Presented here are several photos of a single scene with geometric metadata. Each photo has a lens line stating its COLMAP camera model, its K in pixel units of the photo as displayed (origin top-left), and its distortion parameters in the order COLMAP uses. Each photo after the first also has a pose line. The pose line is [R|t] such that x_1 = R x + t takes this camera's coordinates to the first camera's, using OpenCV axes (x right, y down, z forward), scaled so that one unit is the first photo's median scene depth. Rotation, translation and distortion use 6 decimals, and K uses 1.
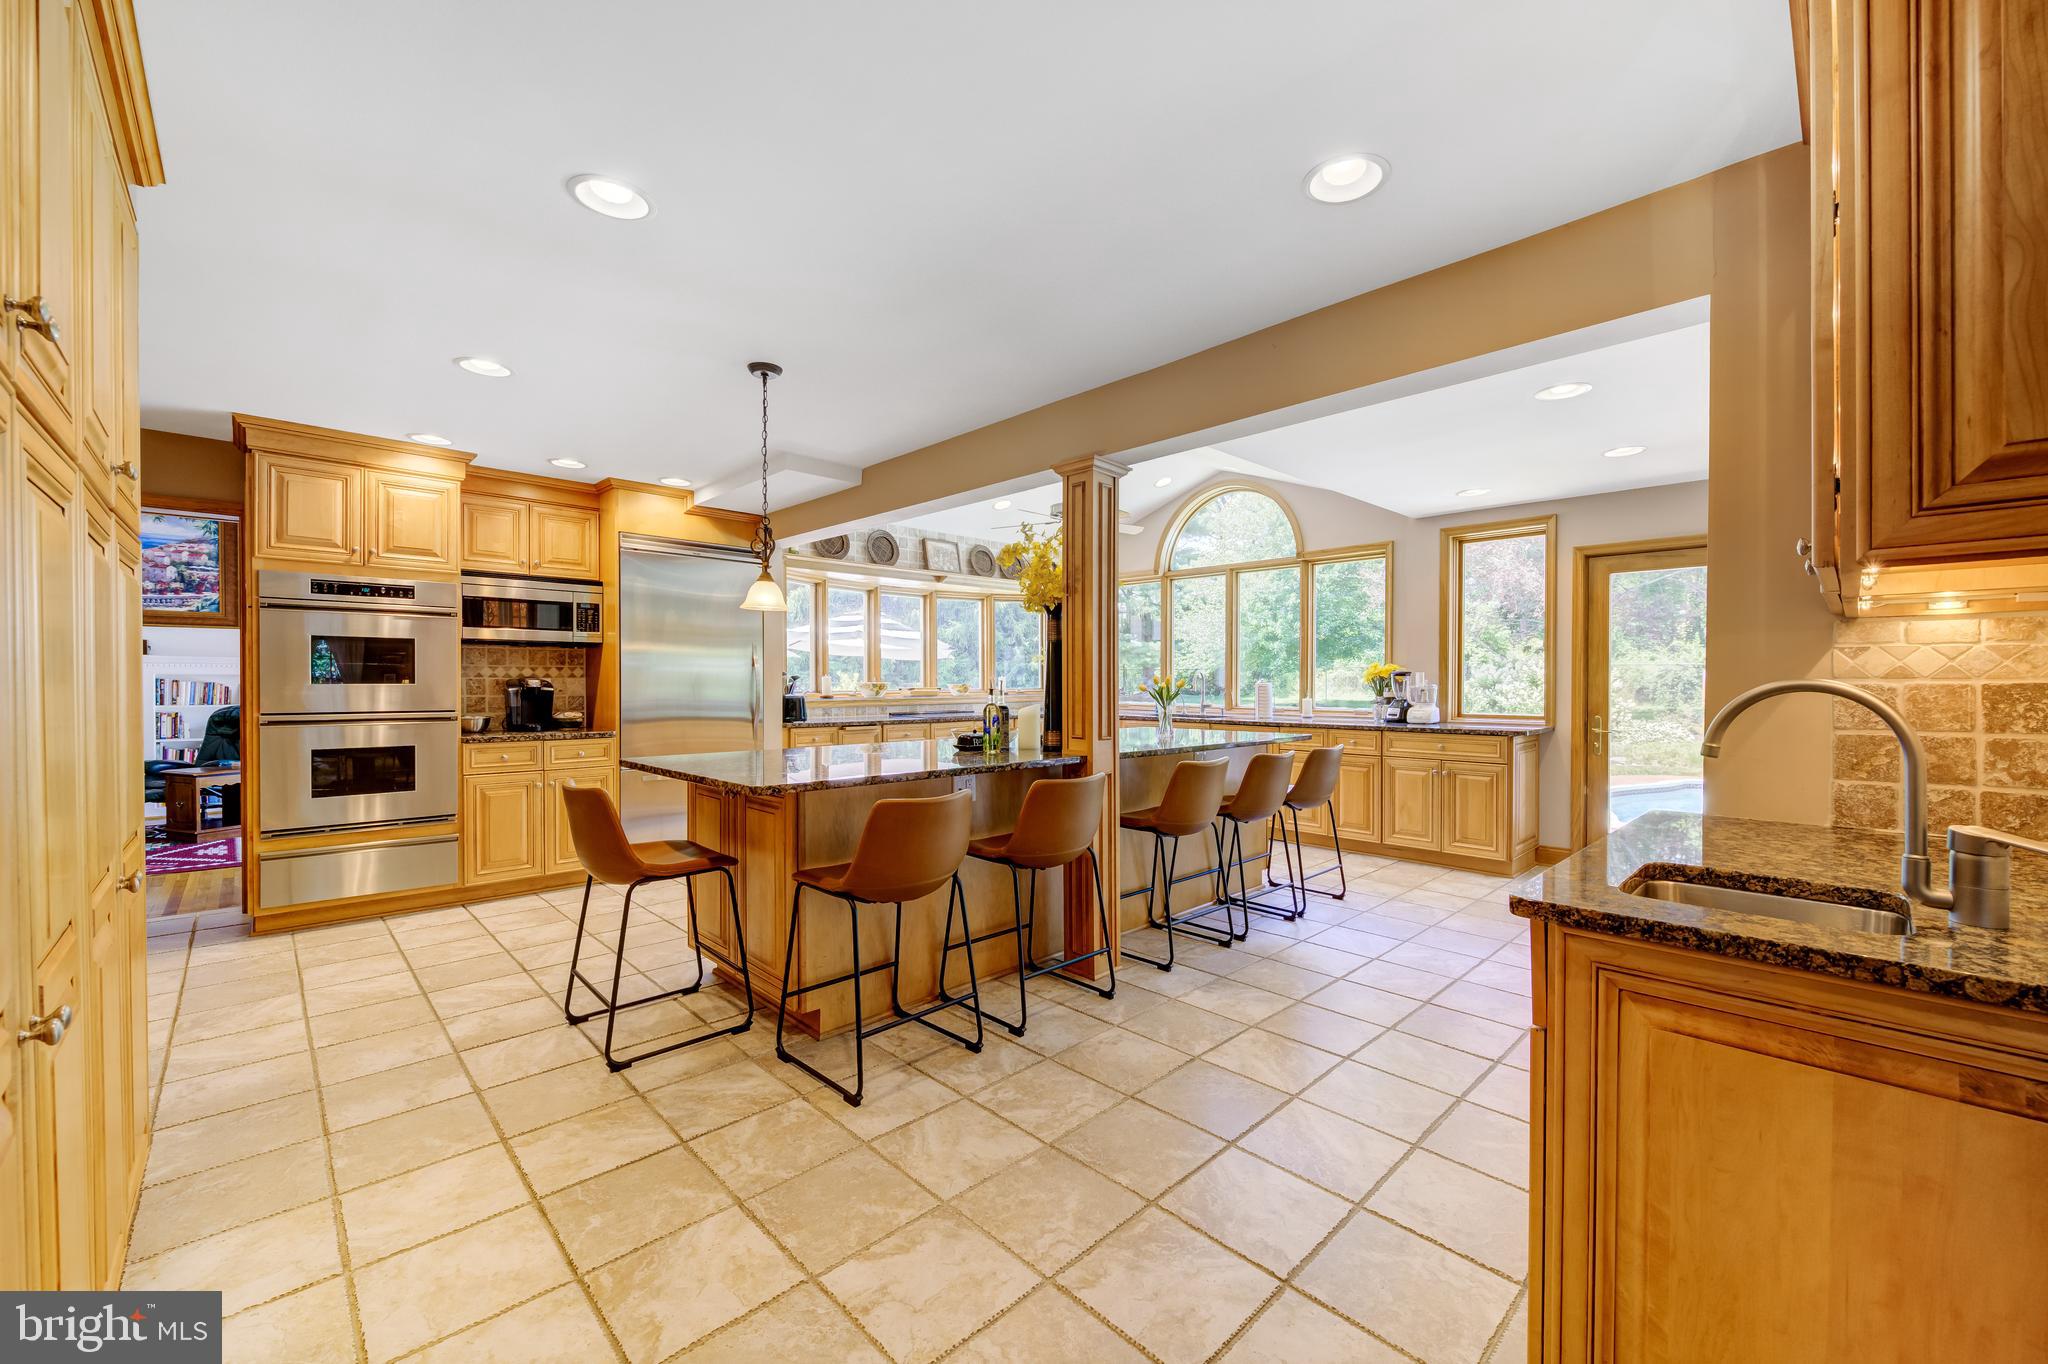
lens RADIAL K [[805.4, 0, 1036.0], [0, 805.4, 684.5], [0, 0, 1]] dist [-0.014488, -0.000190]
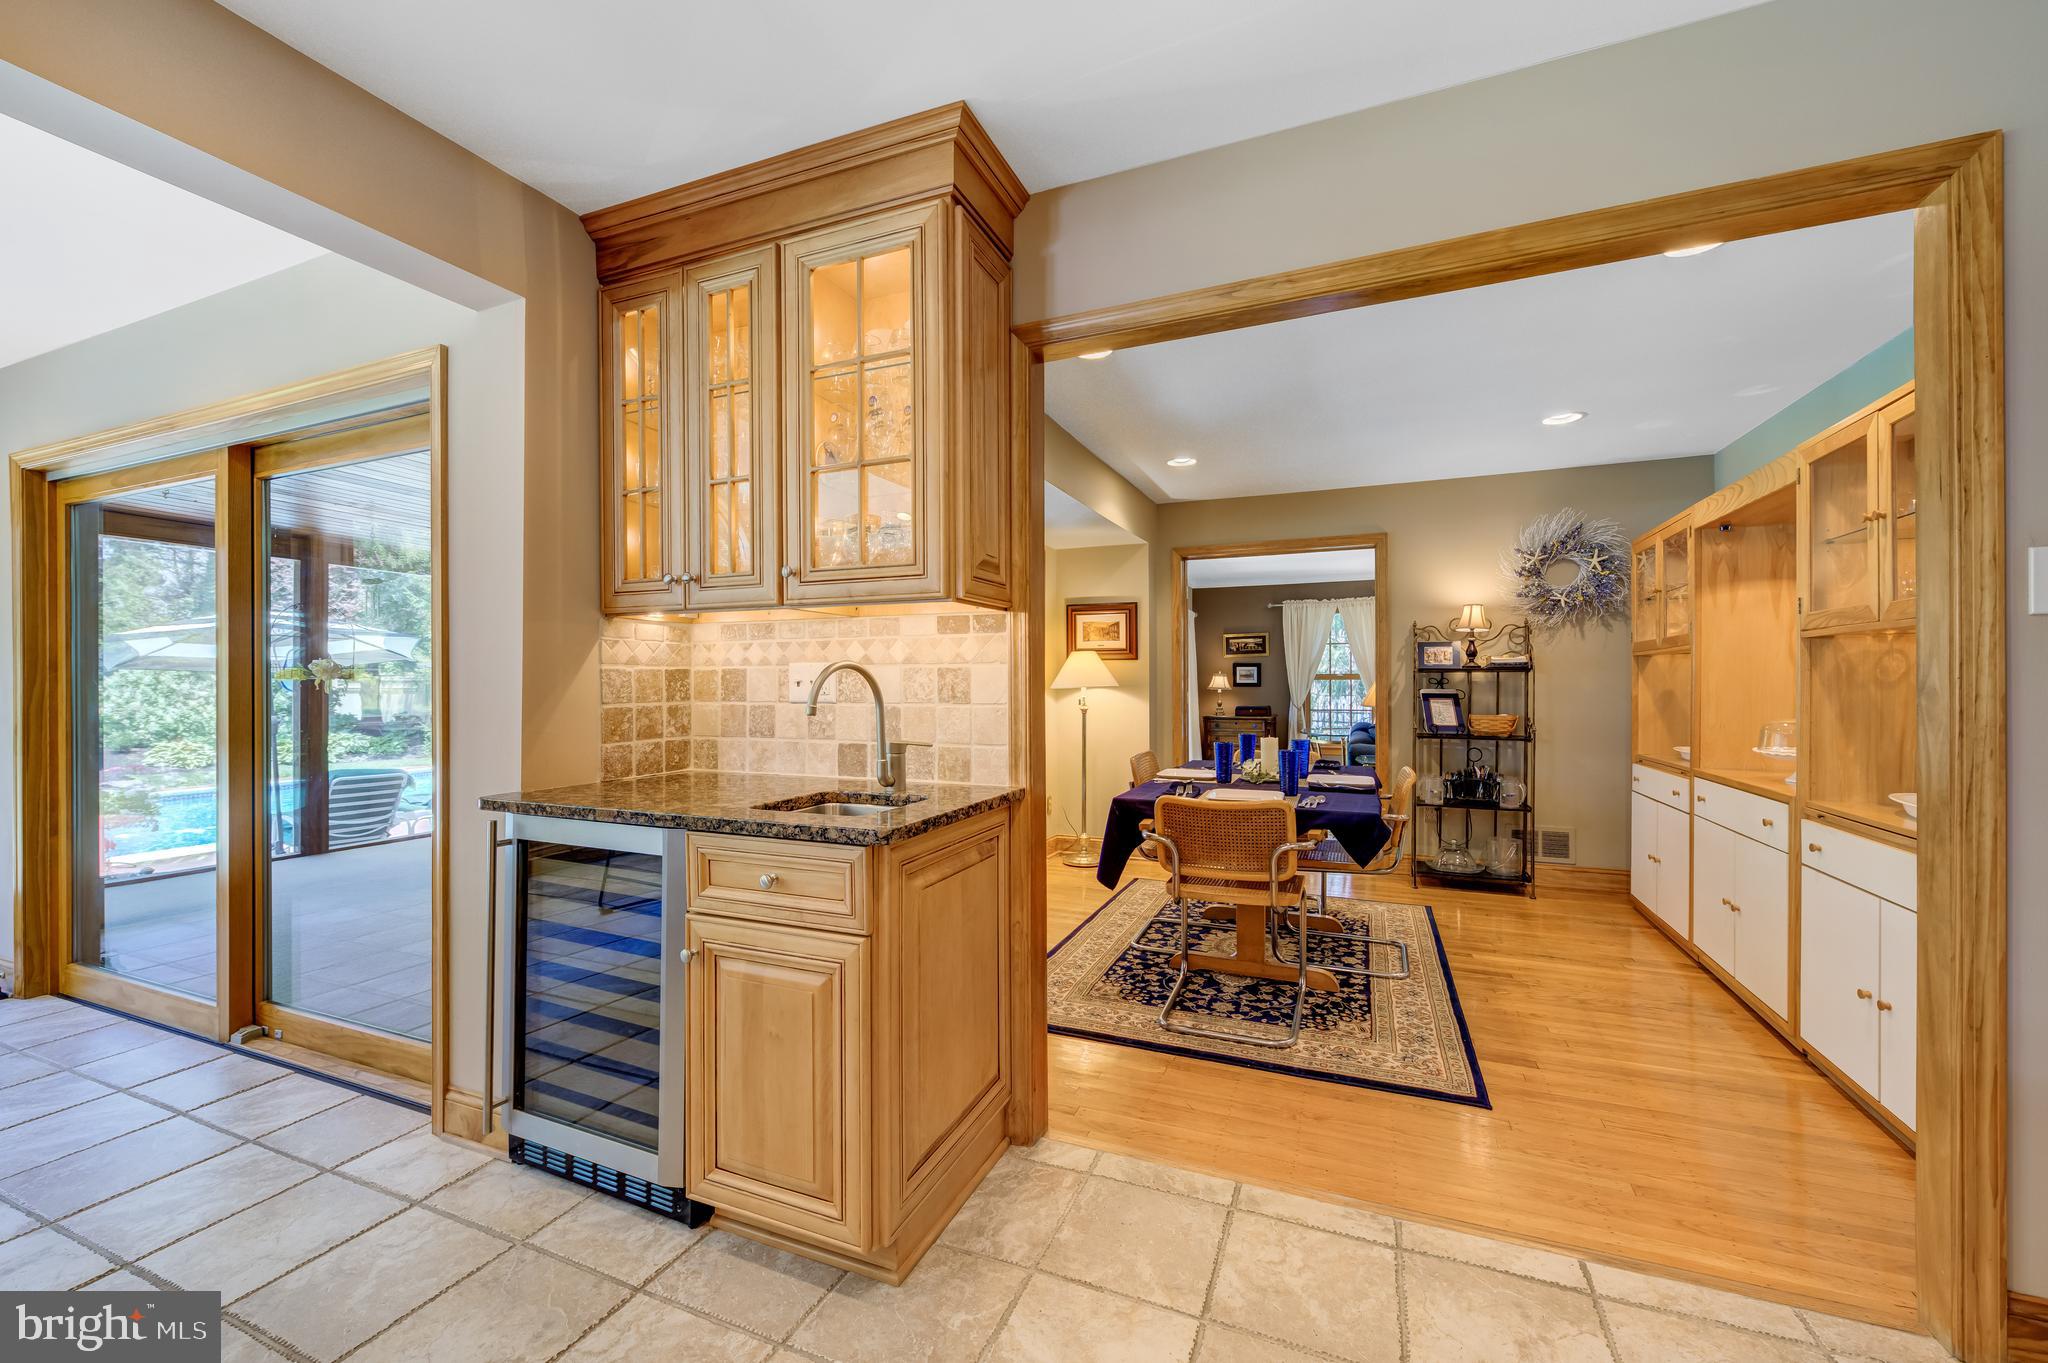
lens RADIAL K [[807.1, 0, 1027.0], [0, 807.1, 680.8], [0, 0, 1]] dist [-0.014528, -0.000333]
pose [[-0.400366, 0.003730, 0.916348, -0.454234], [0.008979, 0.999960, -0.000148, 0.027145], [-0.916311, 0.008169, -0.400383, 0.948400]]
